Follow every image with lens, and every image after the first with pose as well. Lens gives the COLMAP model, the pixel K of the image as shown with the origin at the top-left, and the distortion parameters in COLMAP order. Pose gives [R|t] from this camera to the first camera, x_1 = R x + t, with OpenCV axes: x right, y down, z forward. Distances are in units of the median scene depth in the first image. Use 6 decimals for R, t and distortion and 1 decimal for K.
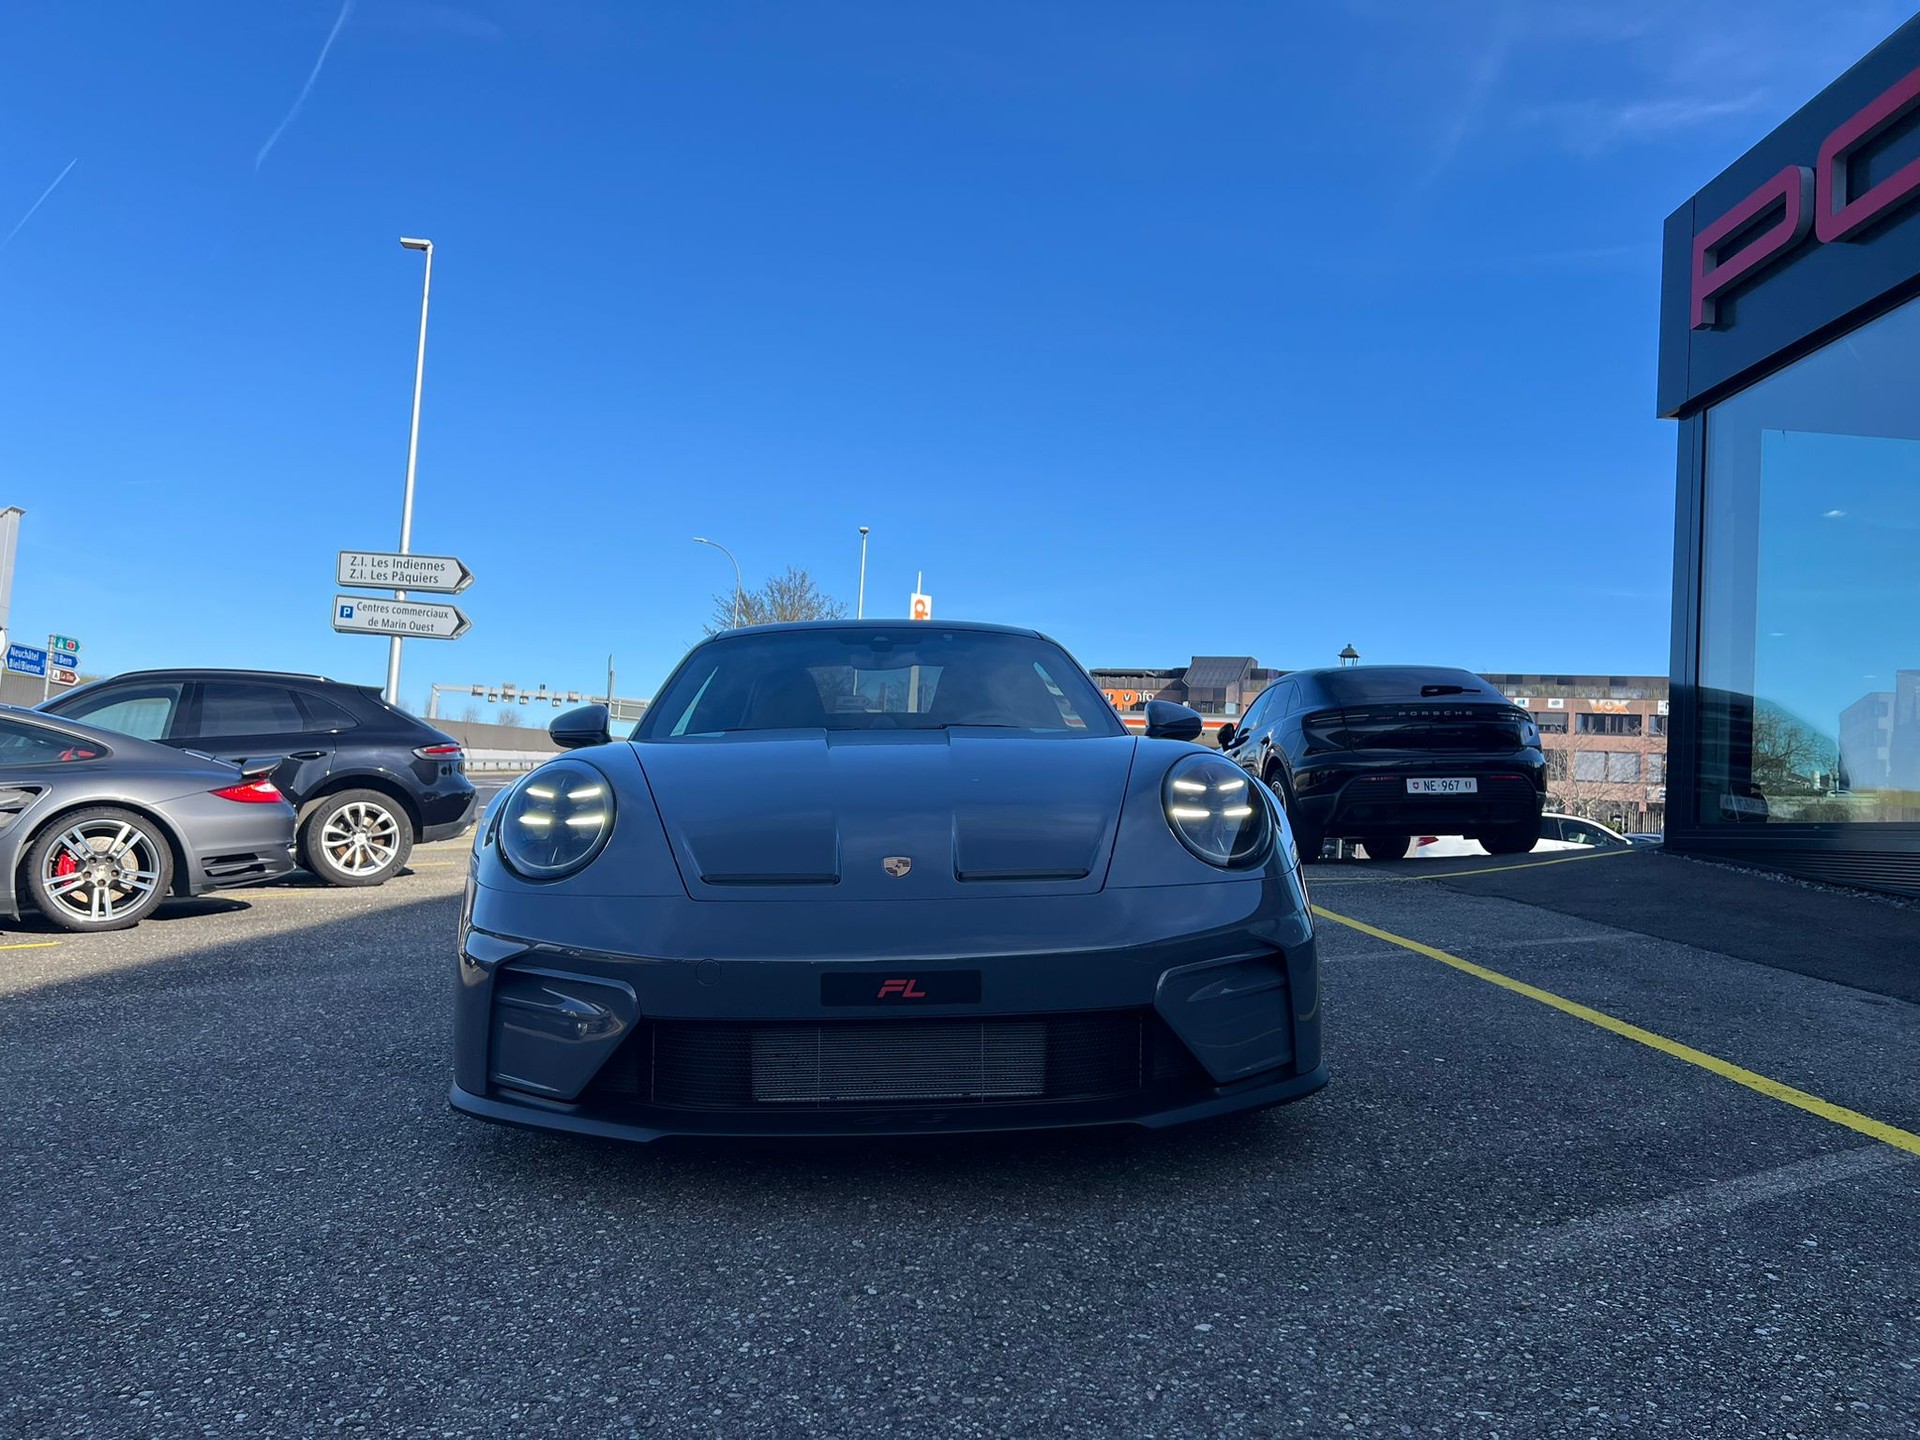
lens RADIAL K [[1437.9, 0, 958.3], [0, 1437.9, 723.0], [0, 0, 1]] dist [0.060201, -0.066052]
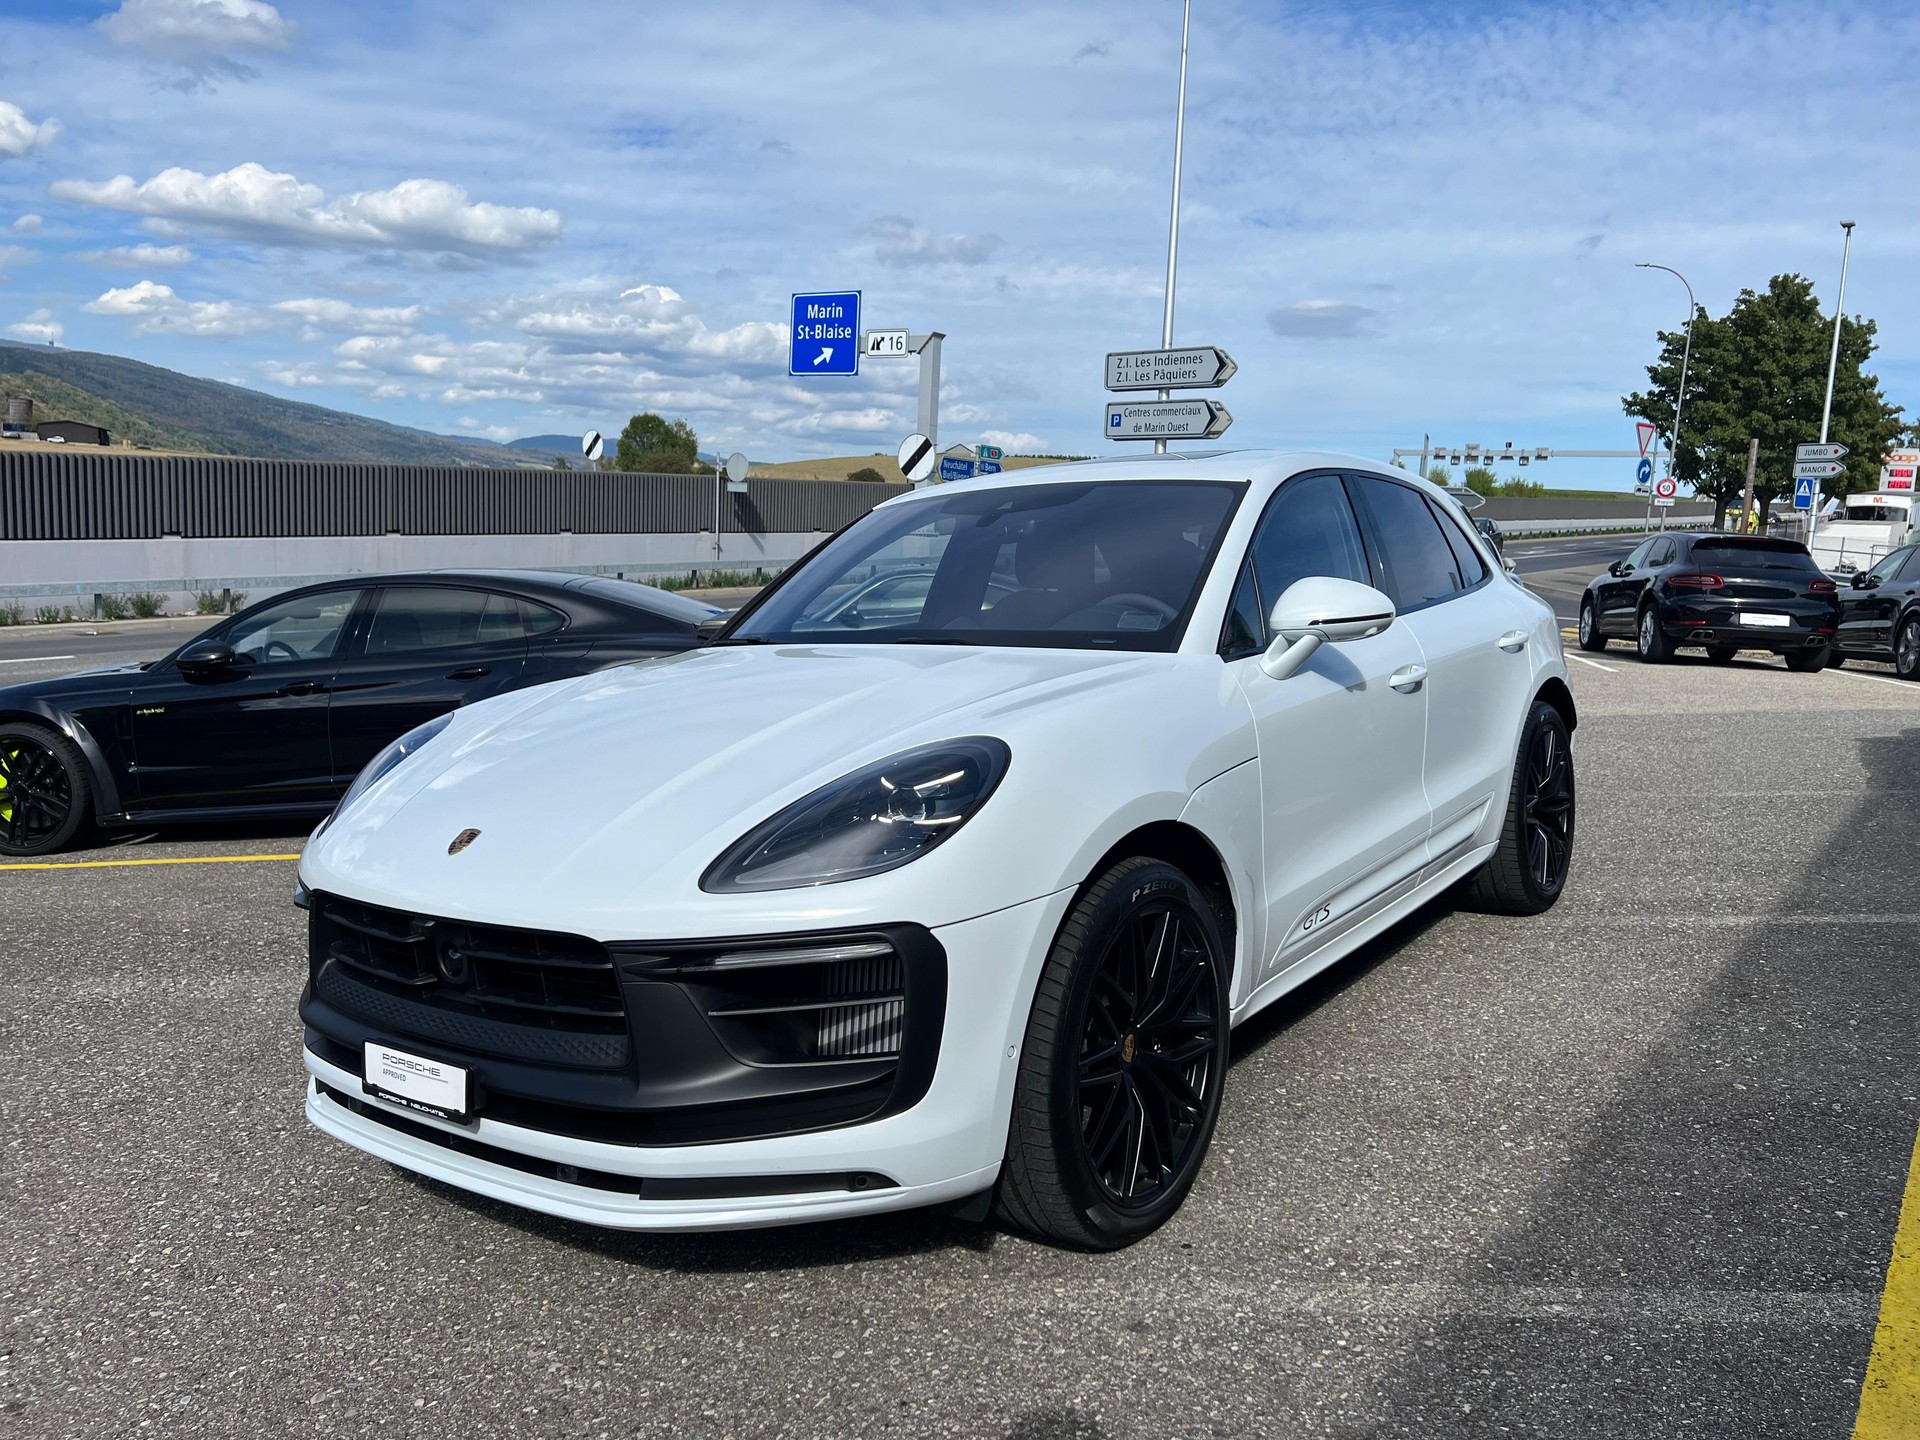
lens RADIAL K [[1444.2, 0, 951.3], [0, 1444.2, 743.0], [0, 0, 1]] dist [0.053439, -0.063043]
pose [[0.793455, 0.057413, -0.605915, 0.194109], [0.049799, 0.986079, 0.158647, -0.044774], [0.606588, -0.156053, 0.779550, 0.297988]]
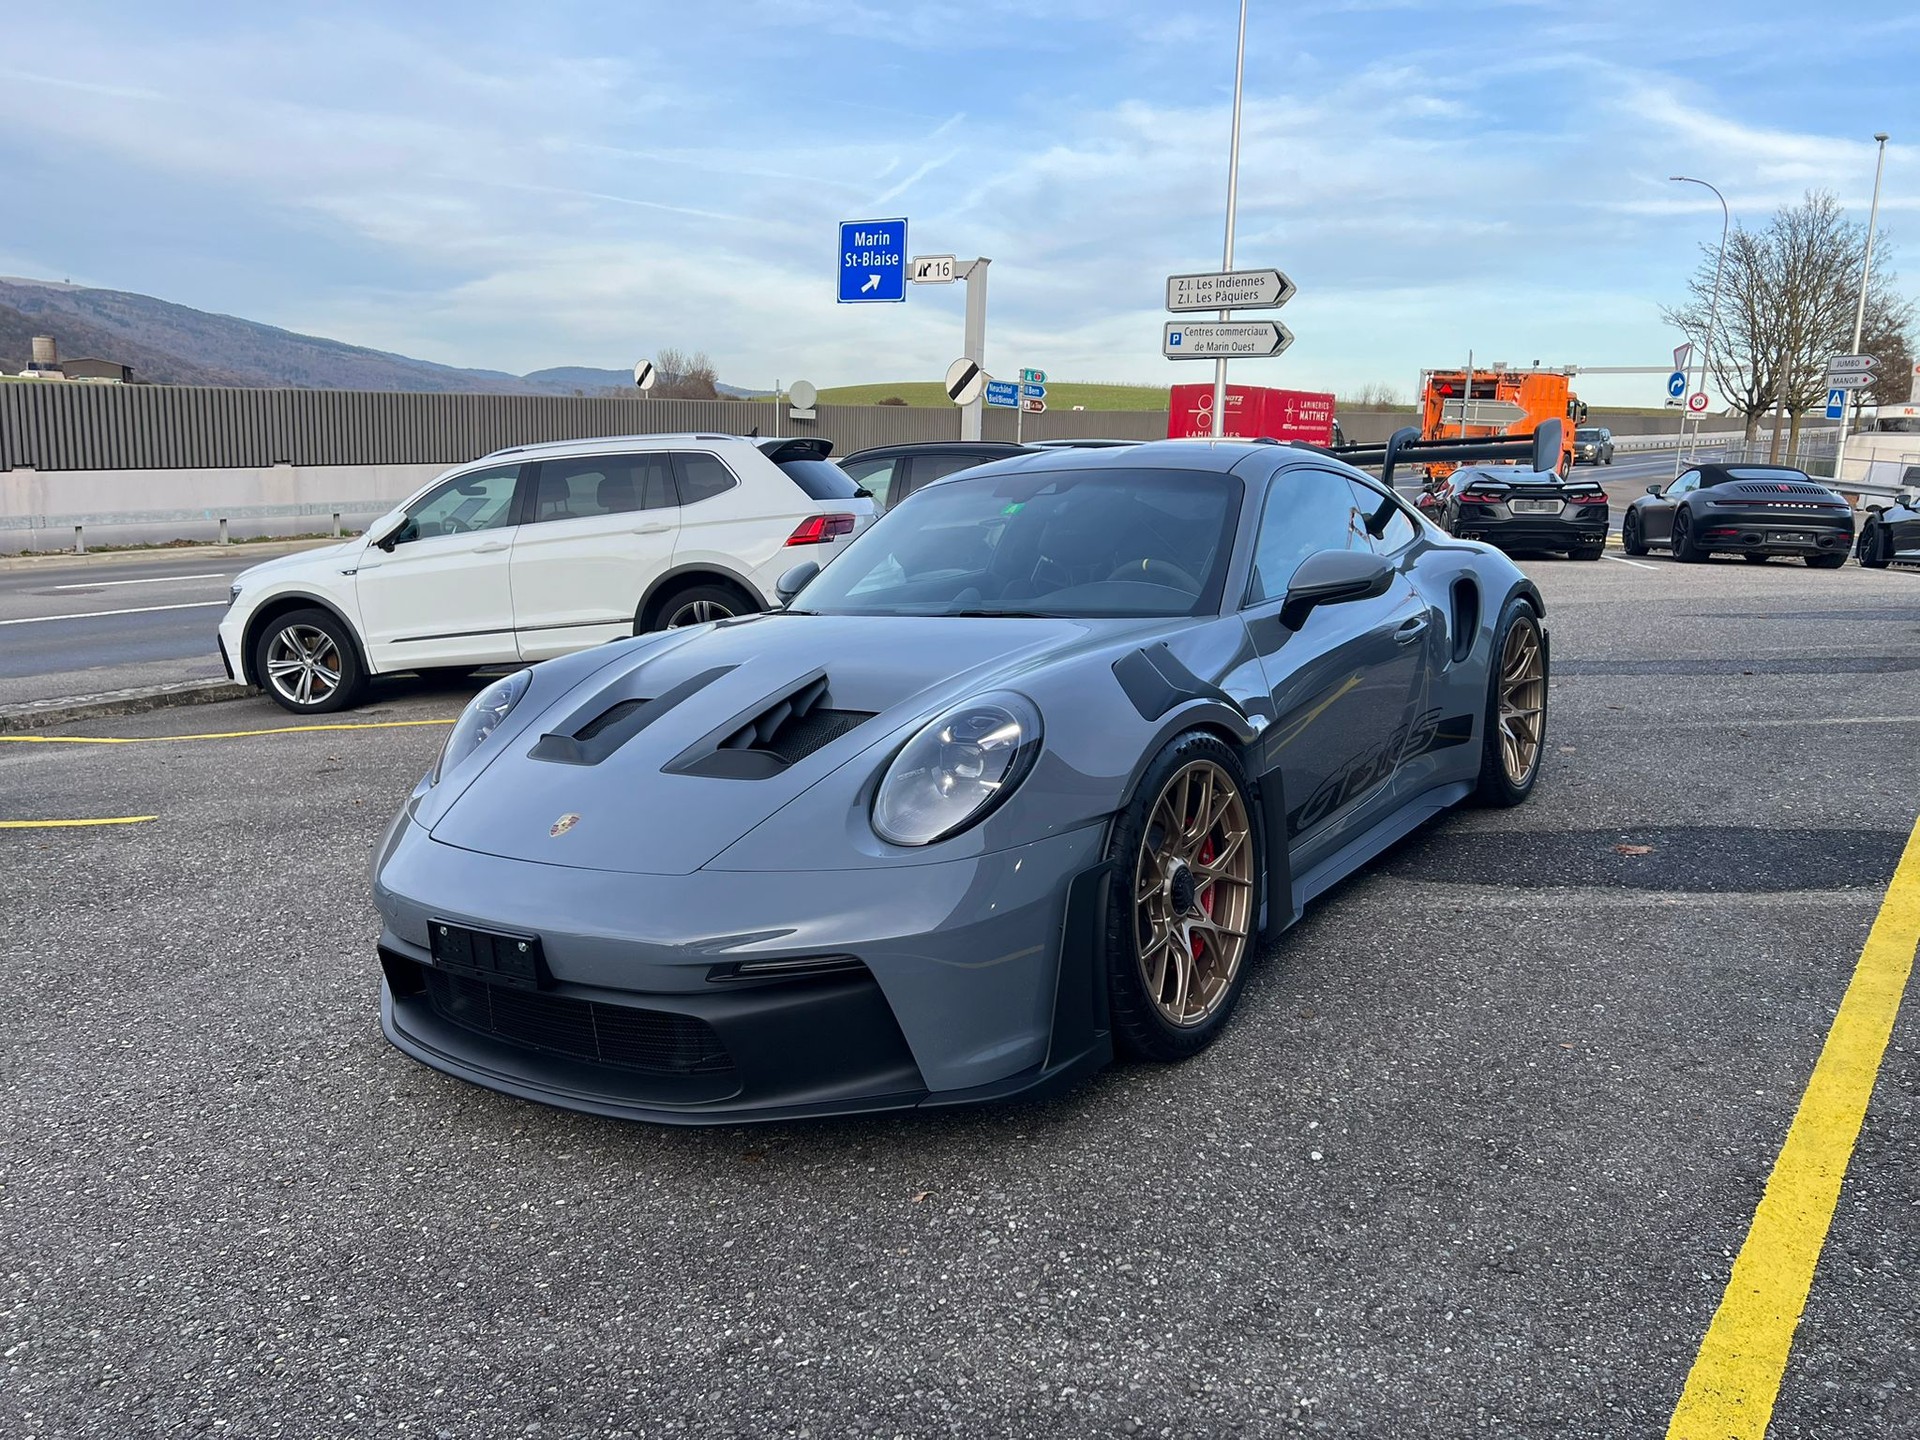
lens RADIAL K [[1438.2, 0, 955.6], [0, 1438.2, 731.5], [0, 0, 1]] dist [0.053574, -0.057925]
pose [[0.786346, 0.073788, -0.613364, 0.212900], [0.063158, 0.978038, 0.198629, -0.037655], [0.614549, -0.194930, 0.764416, 0.148177]]
